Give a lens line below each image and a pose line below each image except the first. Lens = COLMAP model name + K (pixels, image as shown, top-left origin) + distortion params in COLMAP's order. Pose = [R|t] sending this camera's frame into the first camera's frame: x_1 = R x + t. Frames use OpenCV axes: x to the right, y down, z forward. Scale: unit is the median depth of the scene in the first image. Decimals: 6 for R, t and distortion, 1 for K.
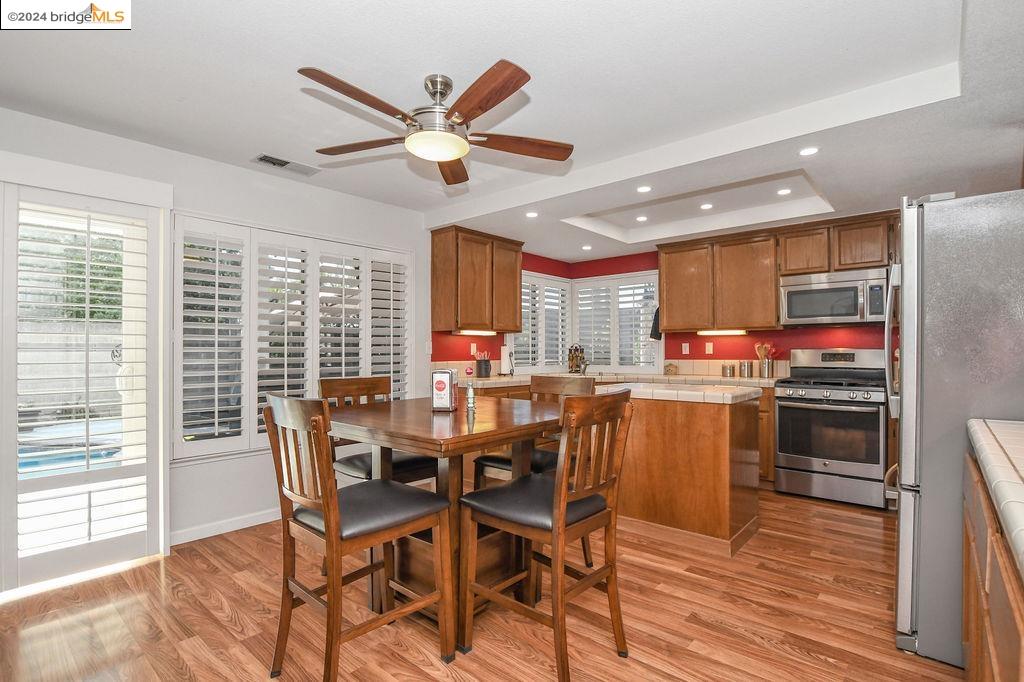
lens RADIAL K [[490.8, 0, 541.3], [0, 490.8, 342.7], [0, 0, 1]] dist [-0.030916, 0.005028]
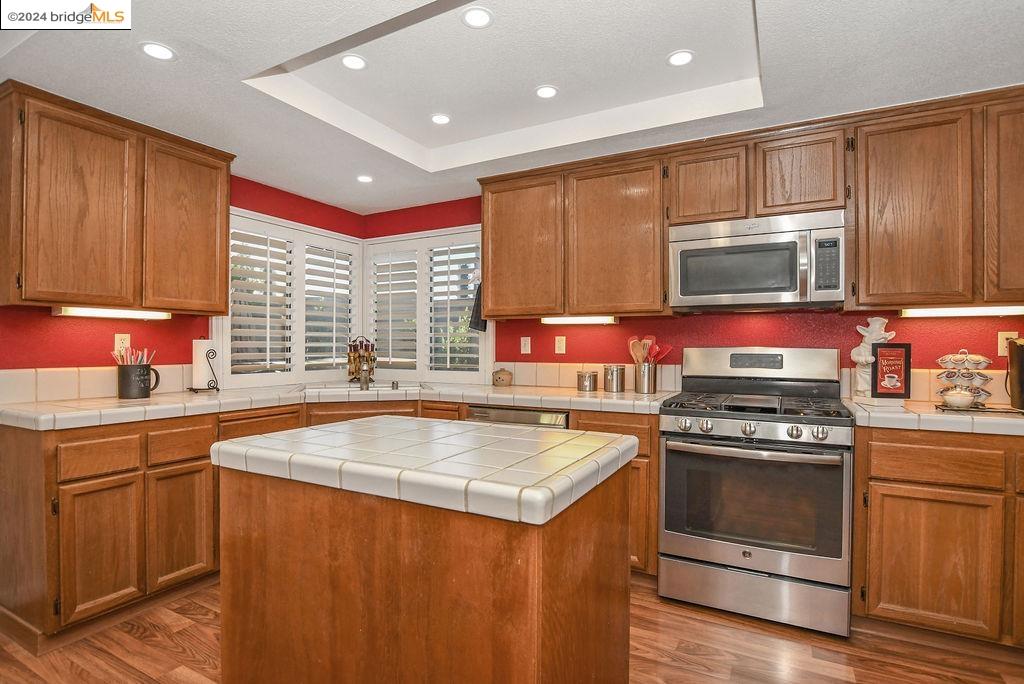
lens RADIAL K [[493.9, 0, 516.2], [0, 493.9, 346.9], [0, 0, 1]] dist [-0.027710, 0.002641]
pose [[0.981900, 0.004100, 0.189355, 0.185279], [-0.007657, 0.999808, 0.018057, 0.002733], [-0.189244, -0.019180, 0.981743, 0.424863]]
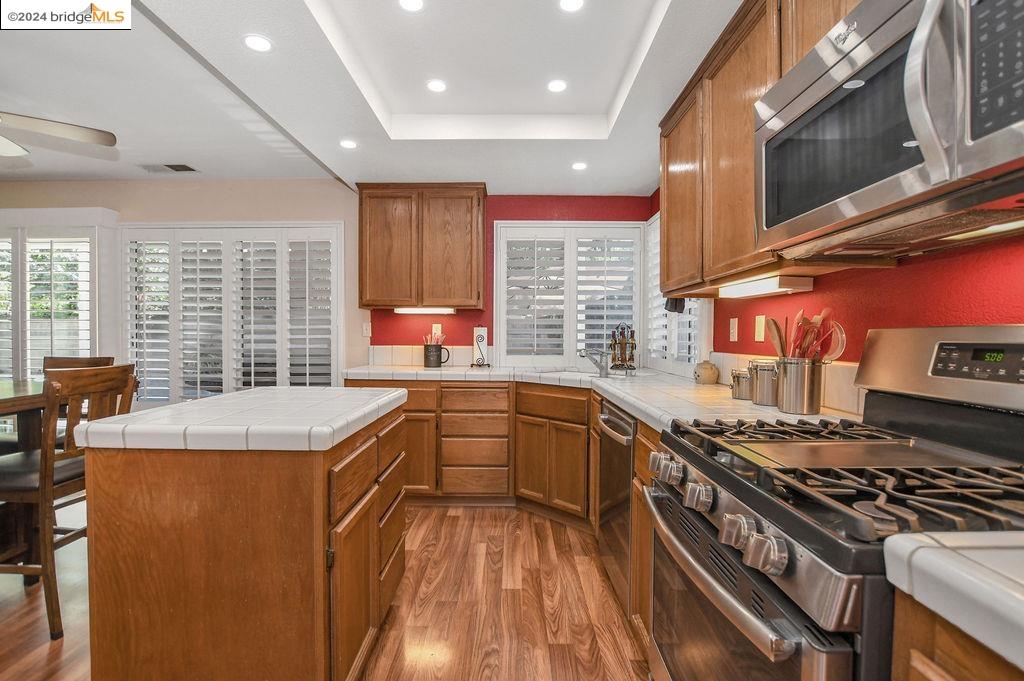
lens RADIAL K [[490.8, 0, 510.3], [0, 490.8, 343.0], [0, 0, 1]] dist [-0.030916, 0.005028]
pose [[0.618085, 0.016462, -0.785939, 0.605234], [0.007580, 0.999609, 0.026898, 0.012372], [0.786075, -0.022583, 0.617719, 0.643650]]
